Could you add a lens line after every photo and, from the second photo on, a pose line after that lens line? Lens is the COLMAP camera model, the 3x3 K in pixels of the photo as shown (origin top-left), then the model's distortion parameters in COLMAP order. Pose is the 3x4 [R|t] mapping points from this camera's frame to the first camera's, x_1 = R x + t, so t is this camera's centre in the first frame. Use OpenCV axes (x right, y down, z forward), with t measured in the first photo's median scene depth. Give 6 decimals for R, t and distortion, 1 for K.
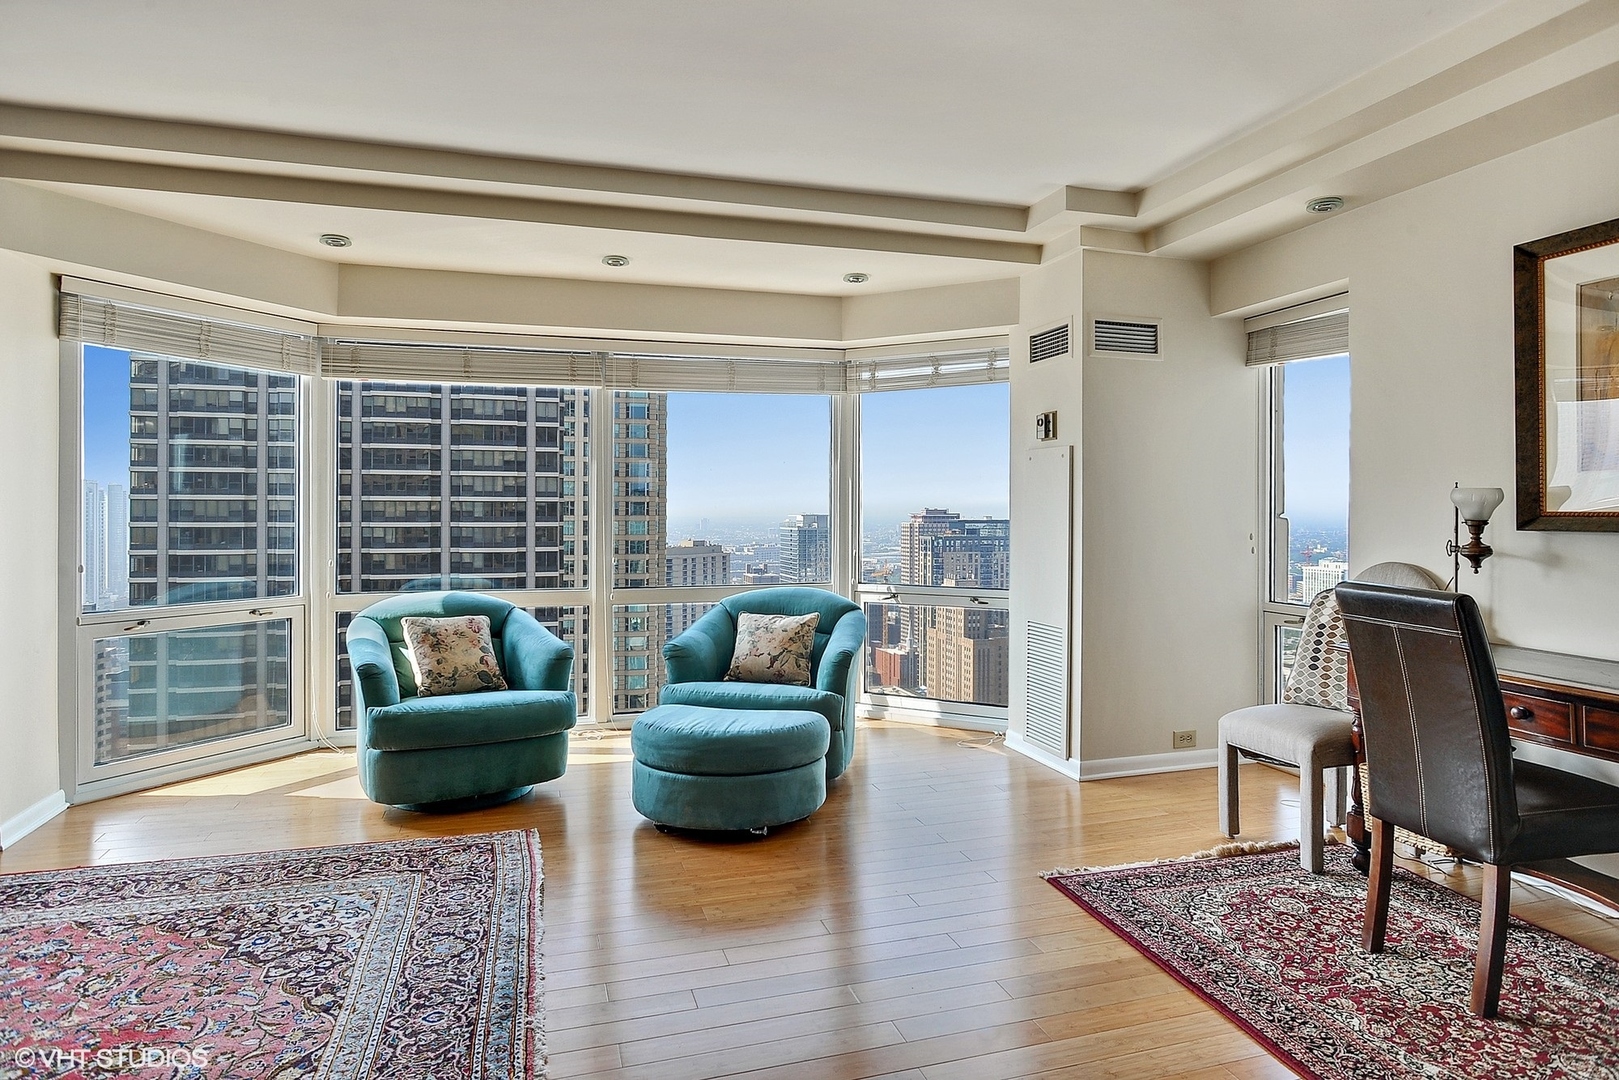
lens RADIAL K [[941.9, 0, 814.5], [0, 941.9, 511.7], [0, 0, 1]] dist [-0.030321, 0.018018]
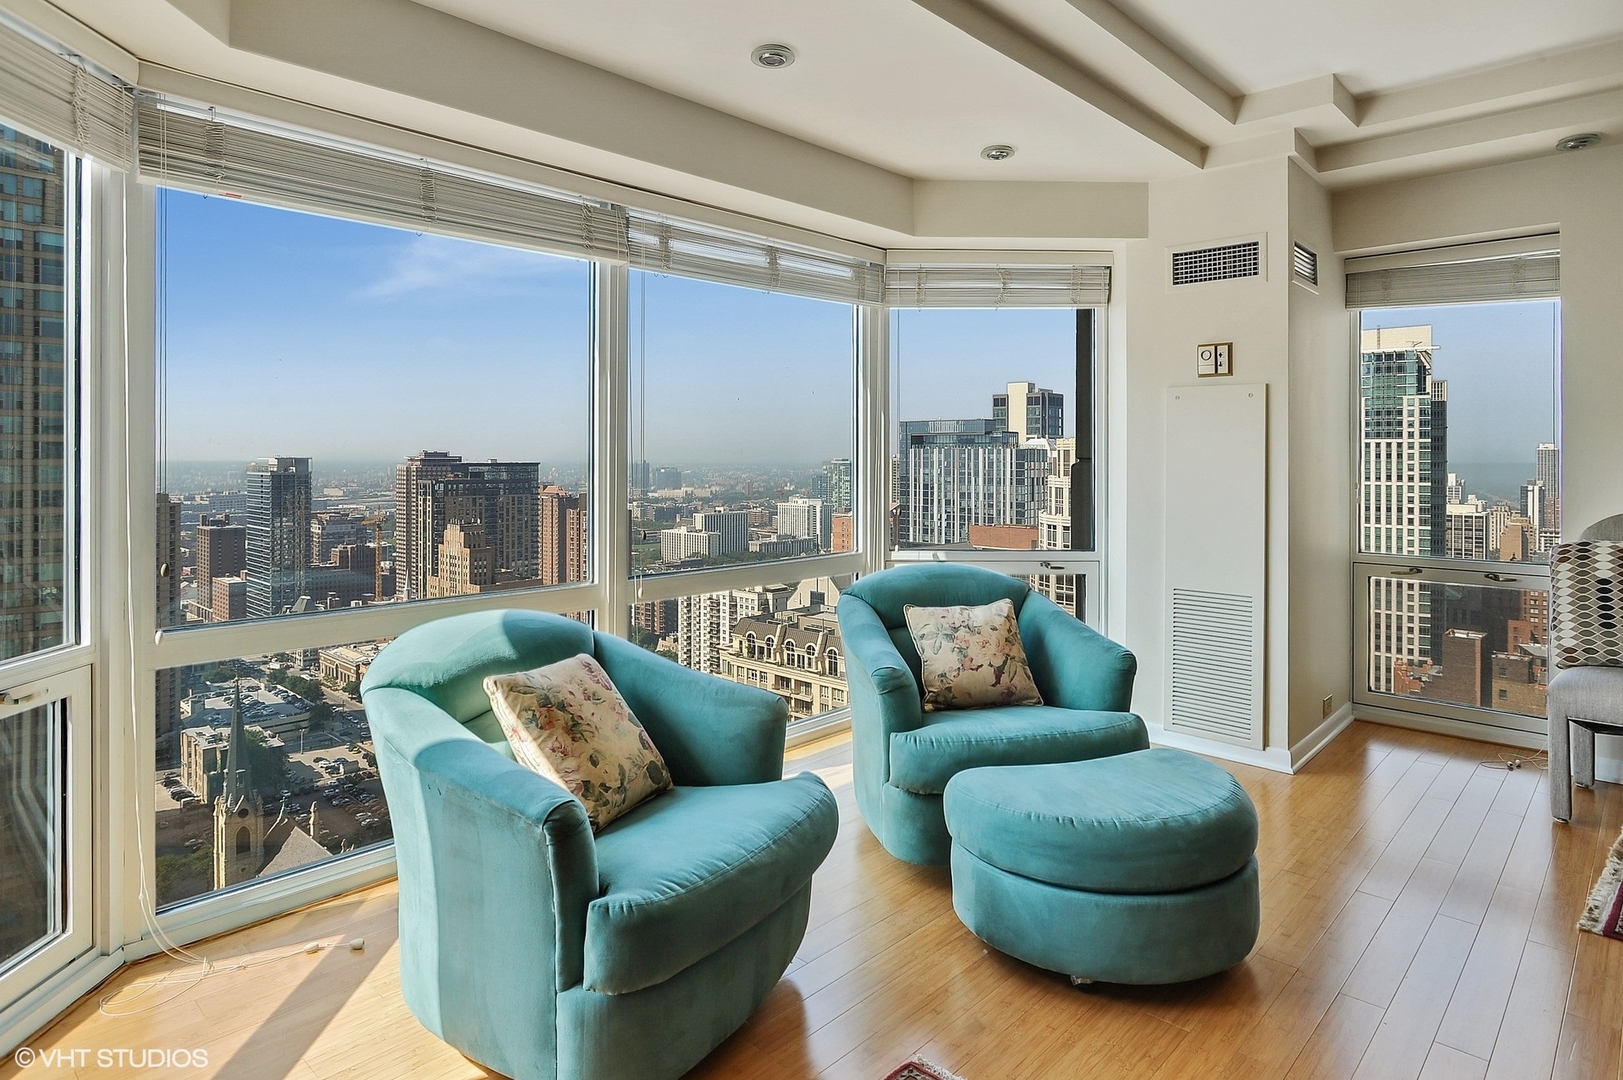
lens RADIAL K [[928.1, 0, 818.6], [0, 928.1, 451.9], [0, 0, 1]] dist [-0.014026, 0.002131]
pose [[0.868640, 0.003488, 0.495431, -0.504370], [-0.002341, 0.999993, -0.002937, -0.004366], [-0.495438, 0.001391, 0.868642, 0.470965]]
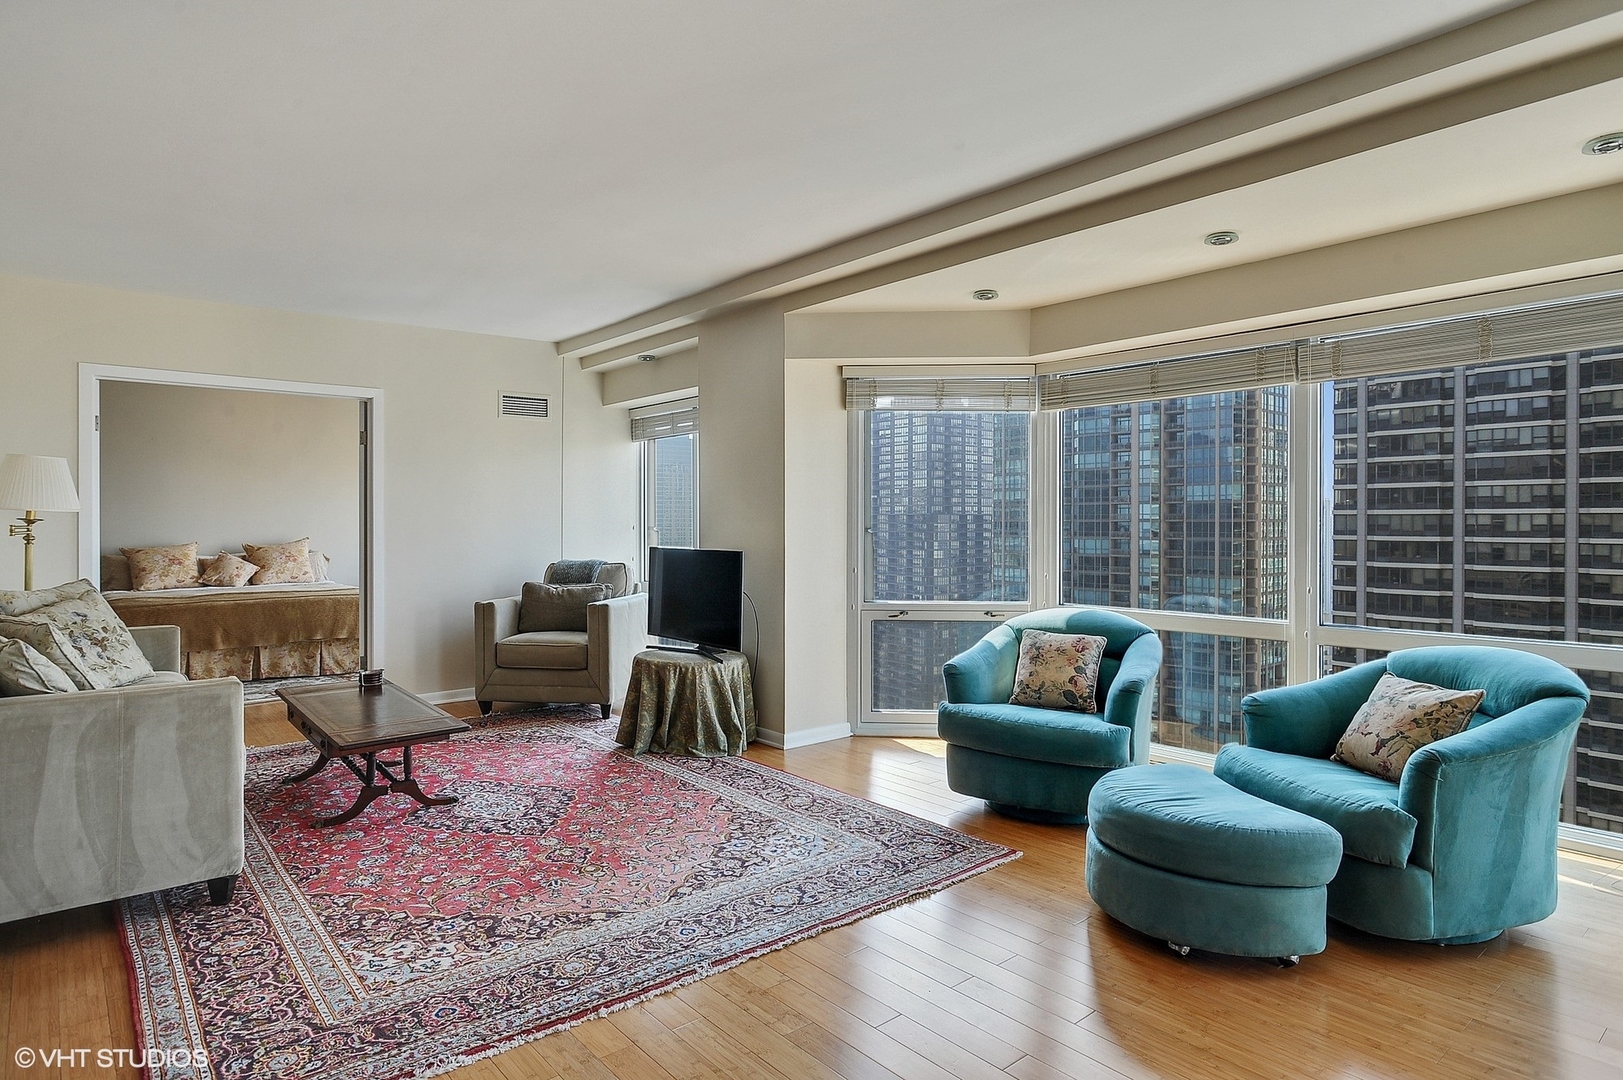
lens RADIAL K [[910.1, 0, 815.5], [0, 910.1, 525.7], [0, 0, 1]] dist [-0.025253, 0.017385]
pose [[0.393831, 0.000165, -0.919183, 0.412827], [-0.000250, 1.000000, 0.000072, -0.006304], [0.919183, 0.000202, 0.393831, 0.348622]]
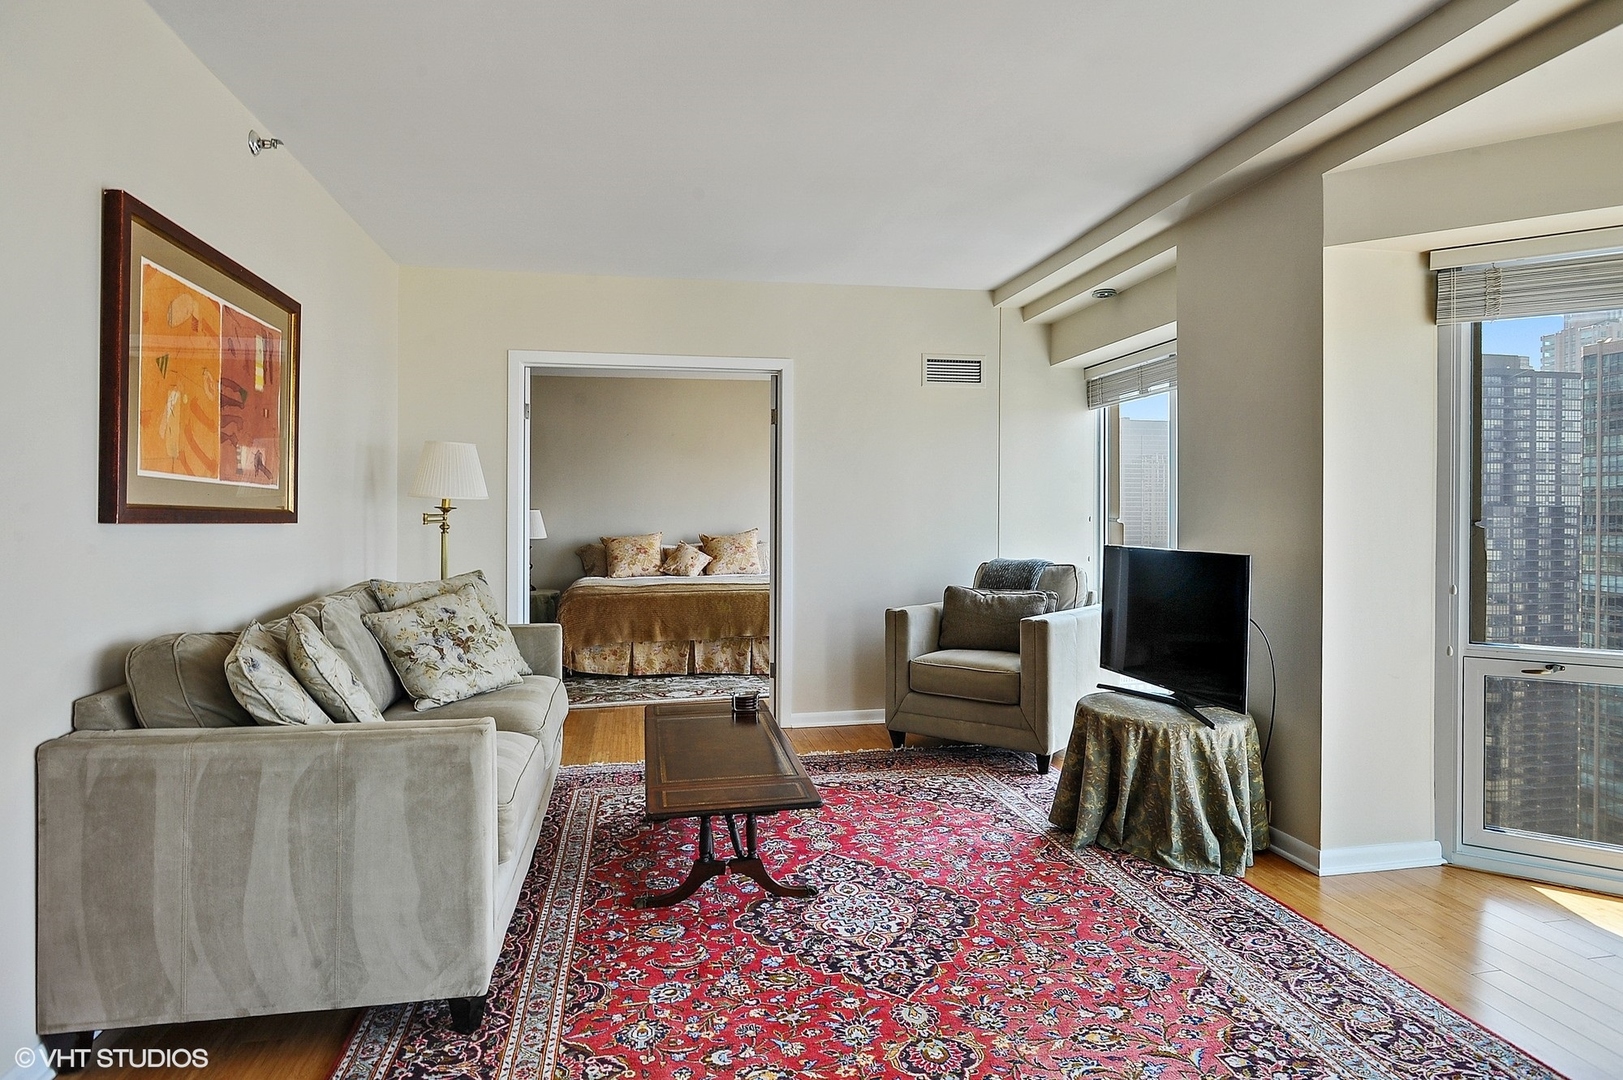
lens RADIAL K [[910.1, 0, 815.5], [0, 910.1, 525.7], [0, 0, 1]] dist [-0.025253, 0.017385]
pose [[-0.105780, 0.007953, -0.994358, 0.079683], [-0.002597, 0.999962, 0.008274, -0.002503], [0.994386, 0.003458, -0.105756, 0.447188]]
